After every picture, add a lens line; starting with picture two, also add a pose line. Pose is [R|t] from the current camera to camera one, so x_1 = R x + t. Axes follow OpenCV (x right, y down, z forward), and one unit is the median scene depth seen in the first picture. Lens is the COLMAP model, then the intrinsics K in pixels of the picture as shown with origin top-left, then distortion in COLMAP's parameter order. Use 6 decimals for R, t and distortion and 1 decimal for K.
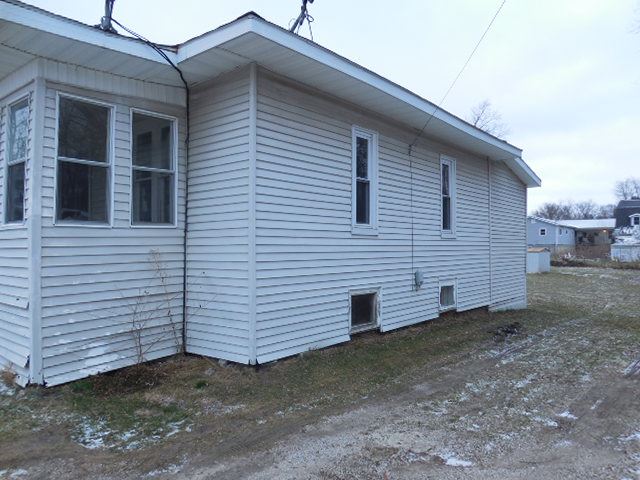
lens RADIAL K [[490.1, 0, 319.7], [0, 490.1, 239.4], [0, 0, 1]] dist [-0.067904, 0.059052]
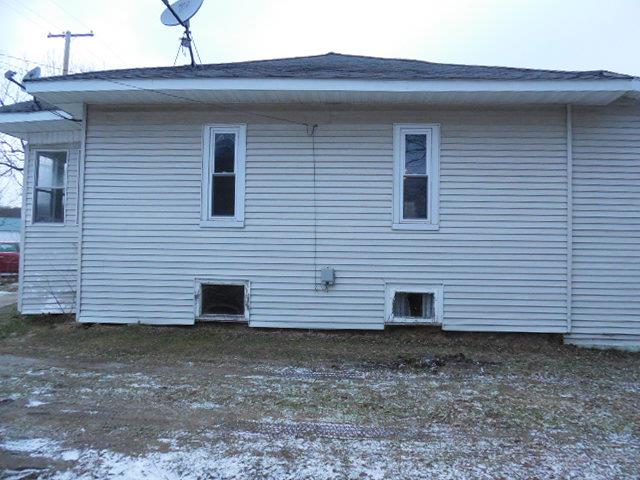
lens RADIAL K [[490.1, 0, 320.2], [0, 490.1, 234.0], [0, 0, 1]] dist [-0.067904, 0.059052]
pose [[0.586359, -0.014773, -0.809917, 1.038061], [-0.002228, 0.999800, -0.019850, 0.024952], [0.810049, 0.013444, 0.586209, 0.562592]]
